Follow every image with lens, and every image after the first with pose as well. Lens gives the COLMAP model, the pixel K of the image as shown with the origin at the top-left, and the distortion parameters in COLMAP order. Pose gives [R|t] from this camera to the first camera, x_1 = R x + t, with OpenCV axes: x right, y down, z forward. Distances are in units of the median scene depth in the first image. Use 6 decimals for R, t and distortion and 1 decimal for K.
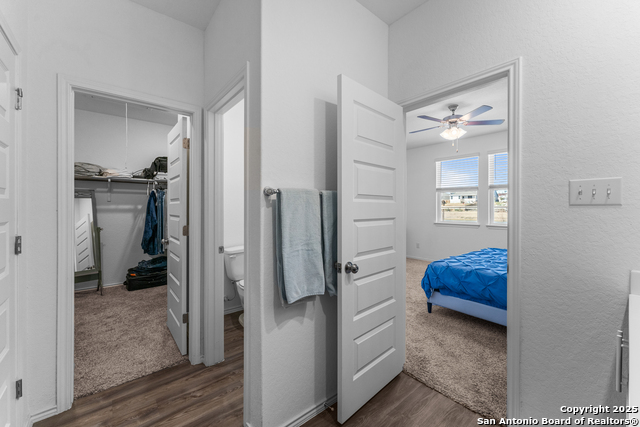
lens RADIAL K [[259.9, 0, 320.0], [0, 259.9, 213.5], [0, 0, 1]] dist [0.000784, 0.000048]
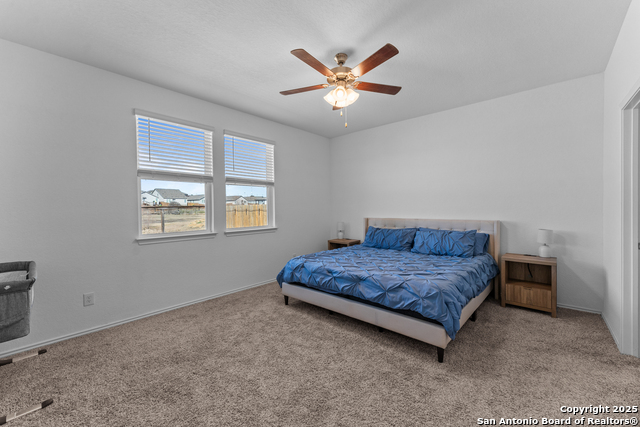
lens RADIAL K [[259.9, 0, 320.0], [0, 259.9, 213.5], [0, 0, 1]] dist [0.000784, 0.000048]
pose [[-0.149420, -0.018442, 0.988602, -0.109965], [0.037414, 0.999005, 0.024291, -0.014326], [-0.988066, 0.040617, -0.148581, 0.829954]]
